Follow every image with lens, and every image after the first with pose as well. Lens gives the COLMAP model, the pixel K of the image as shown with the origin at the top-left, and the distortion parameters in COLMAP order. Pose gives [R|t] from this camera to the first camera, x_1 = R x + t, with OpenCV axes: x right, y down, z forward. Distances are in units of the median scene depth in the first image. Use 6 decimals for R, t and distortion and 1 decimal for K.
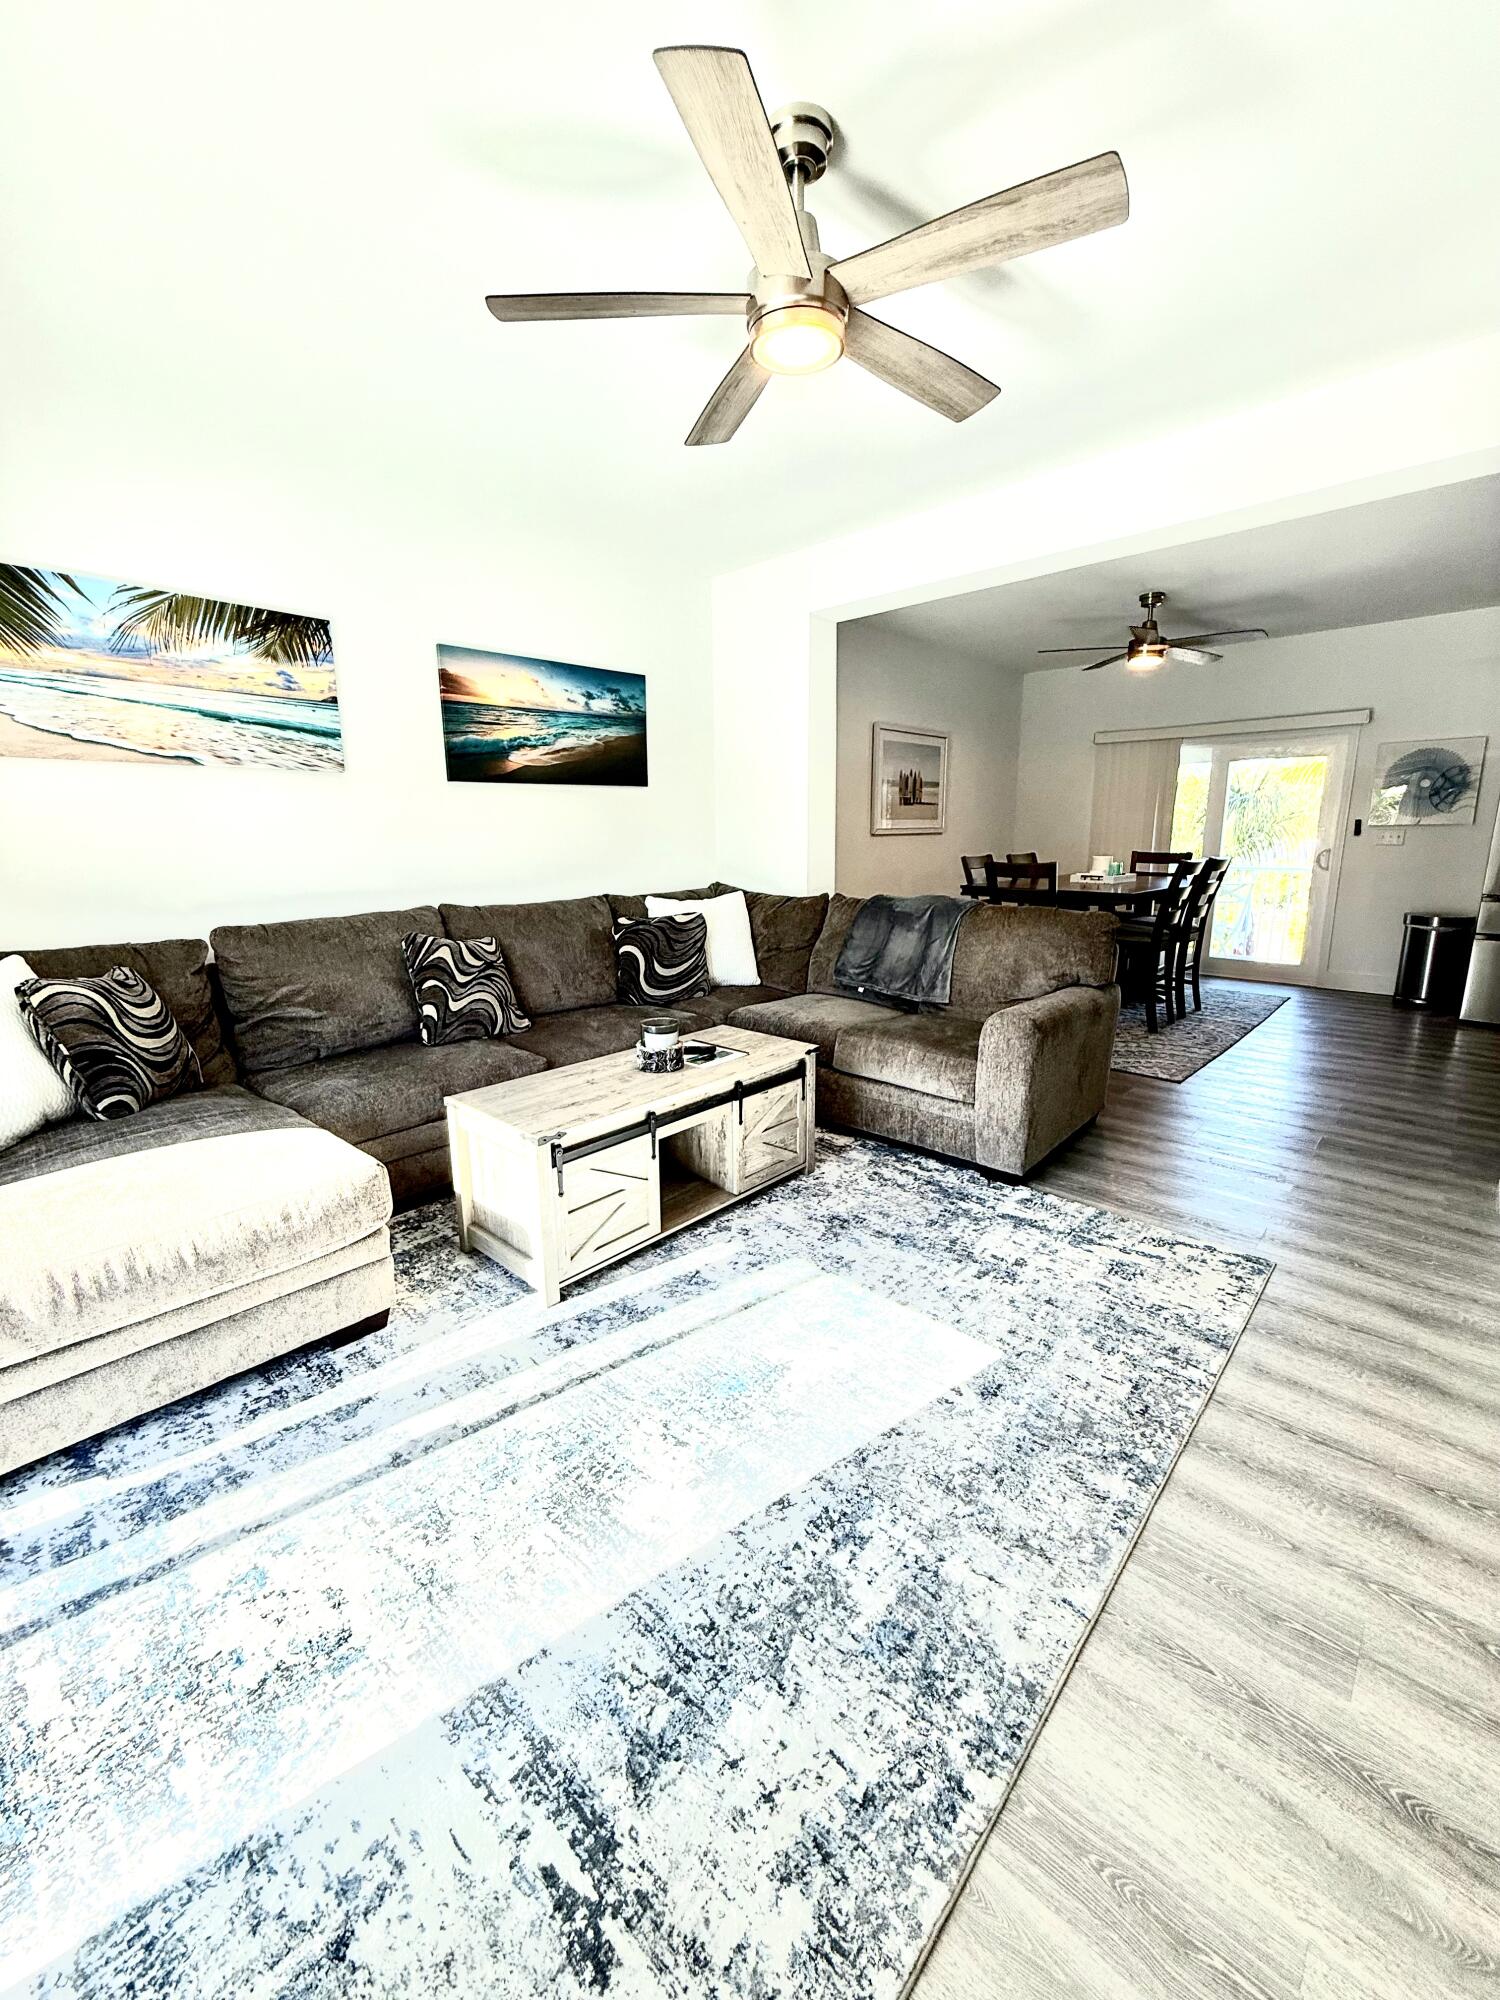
lens RADIAL K [[793.0, 0, 748.2], [0, 793.0, 994.1], [0, 0, 1]] dist [-0.003757, 0.000852]
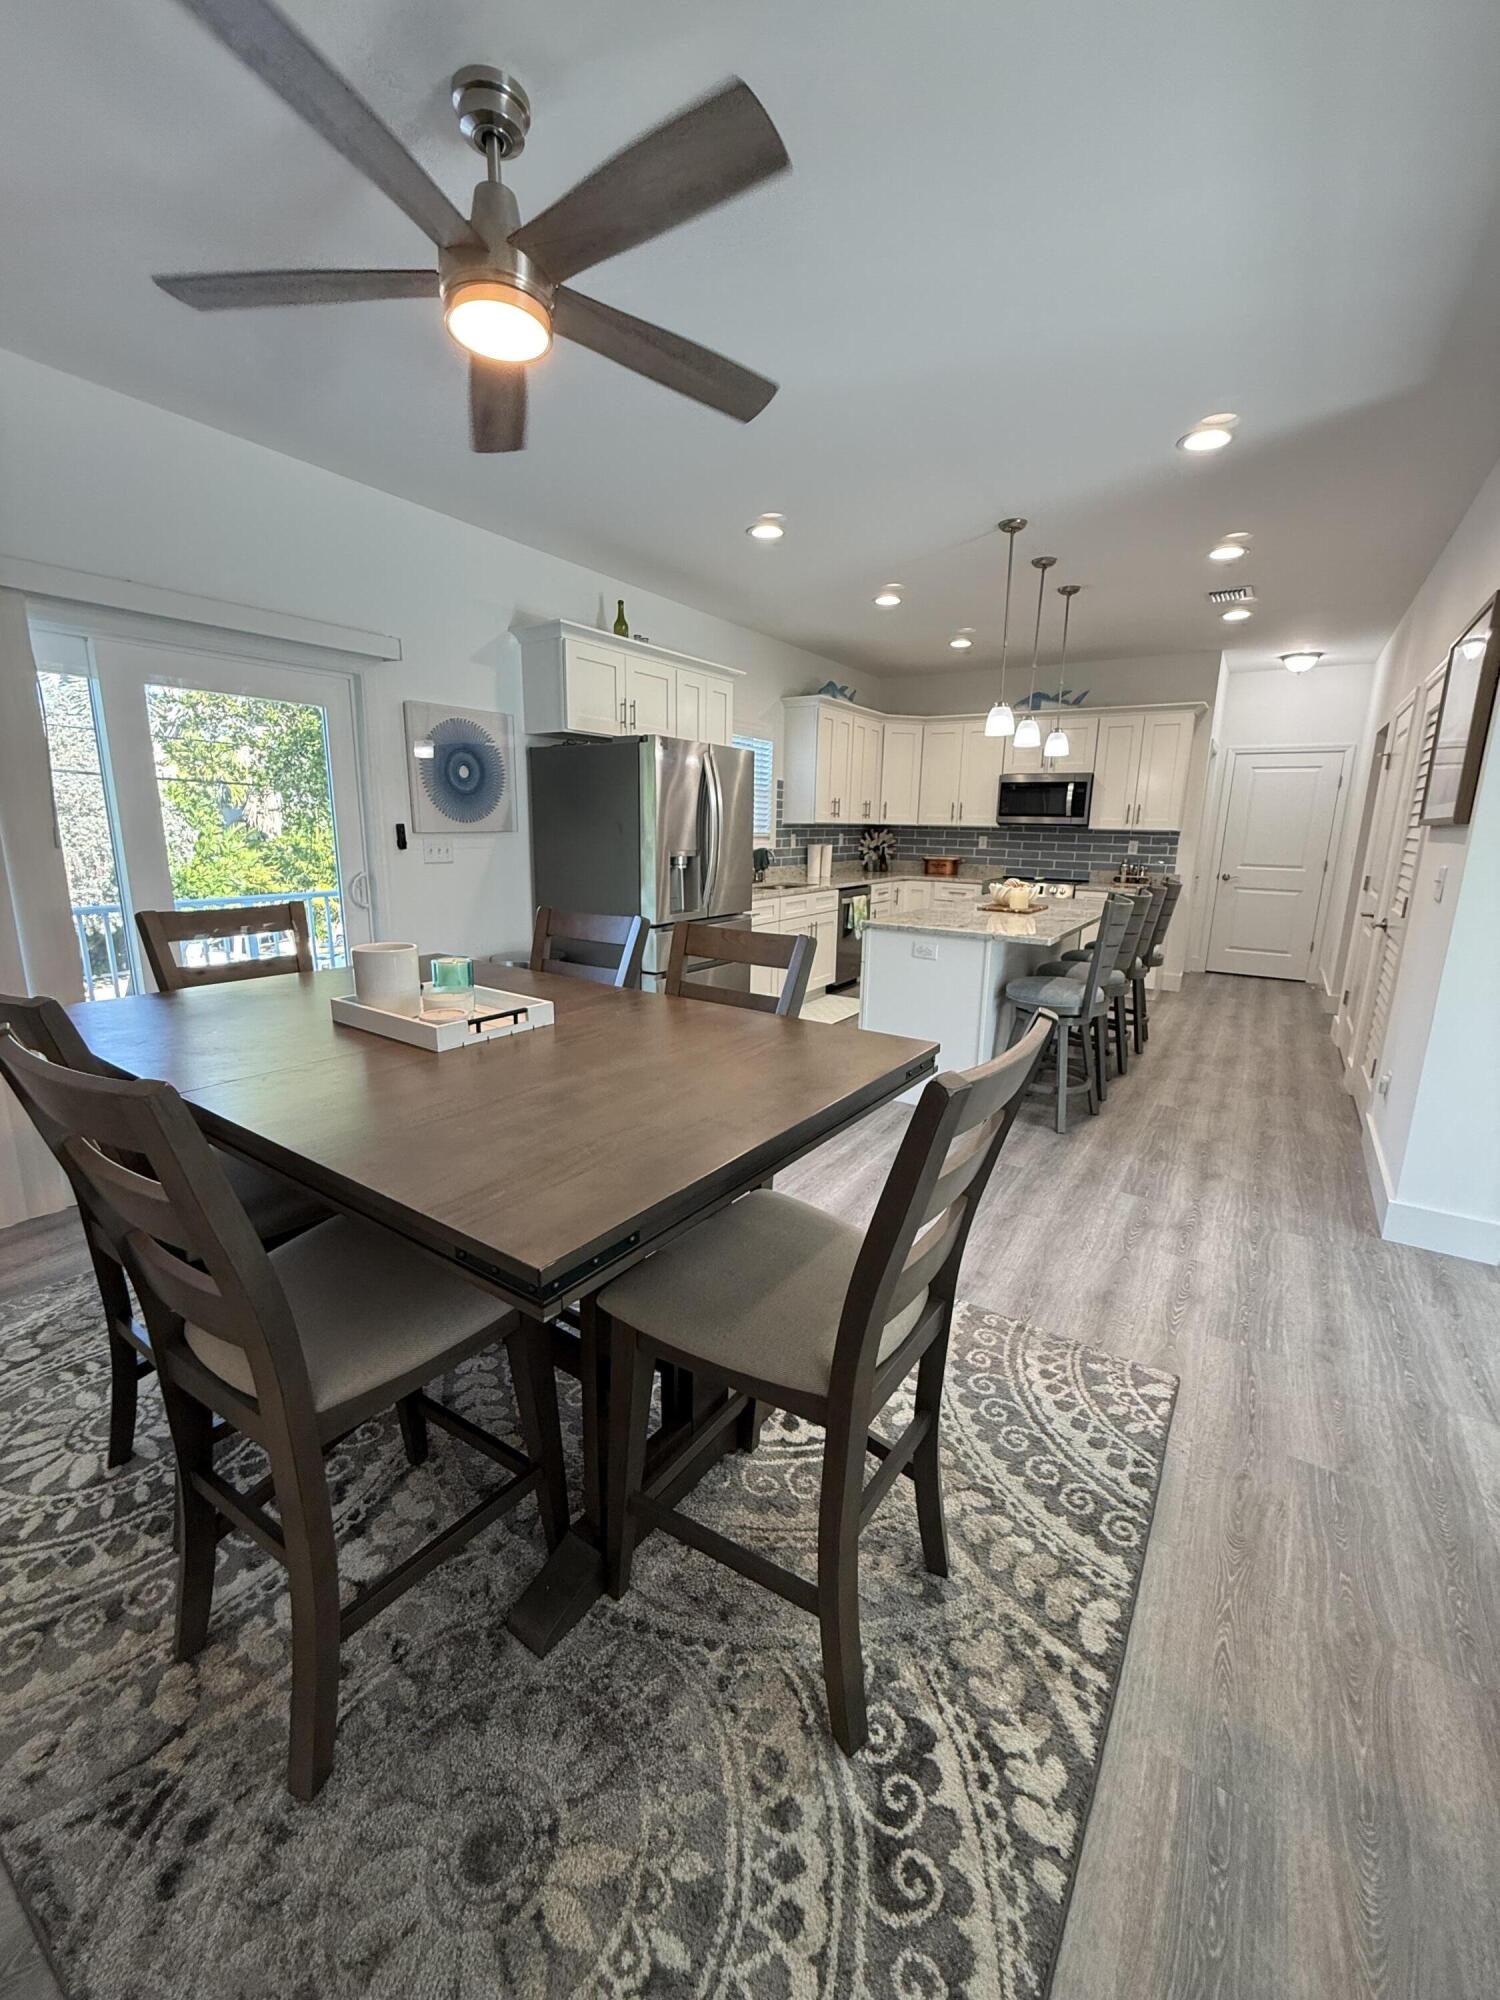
lens RADIAL K [[793.0, 0, 747.2], [0, 793.0, 990.0], [0, 0, 1]] dist [-0.003757, 0.000852]
pose [[-0.175690, -0.202065, 0.963485, 0.229774], [0.182323, 0.955098, 0.233553, -0.409185], [-0.967415, 0.216698, -0.130960, 1.809861]]
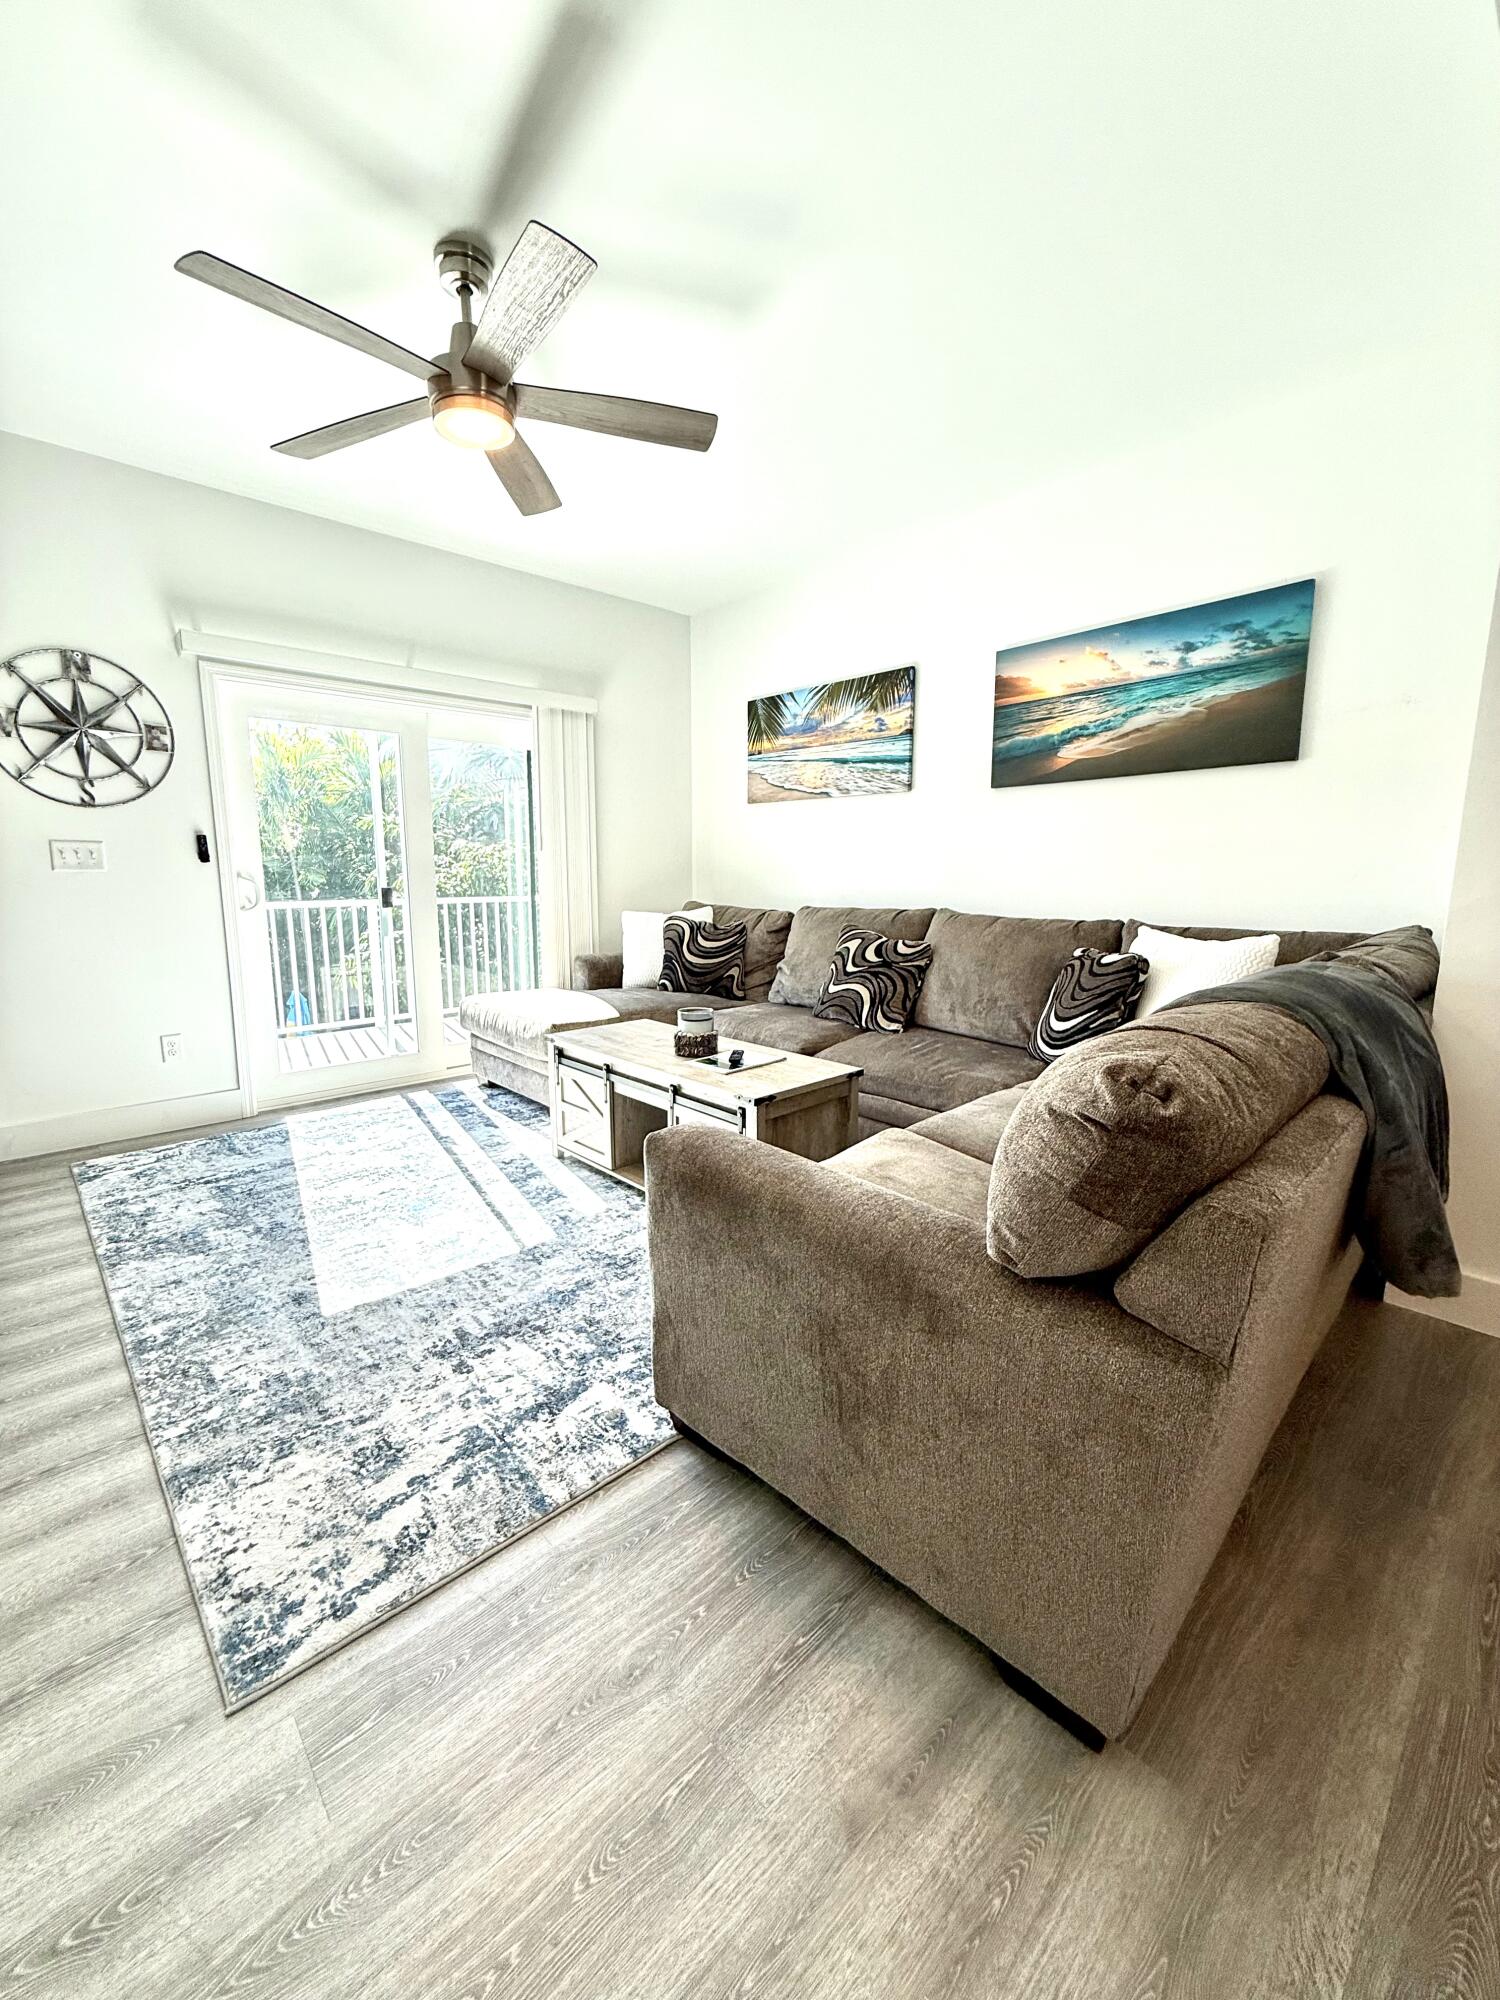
lens RADIAL K [[793.0, 0, 753.2], [0, 793.0, 996.2], [0, 0, 1]] dist [-0.003757, 0.000852]
pose [[-0.061076, 0.169773, -0.983589, 0.853370], [-0.200411, 0.963274, 0.178711, -0.174165], [0.977806, 0.208037, -0.024809, 1.012719]]
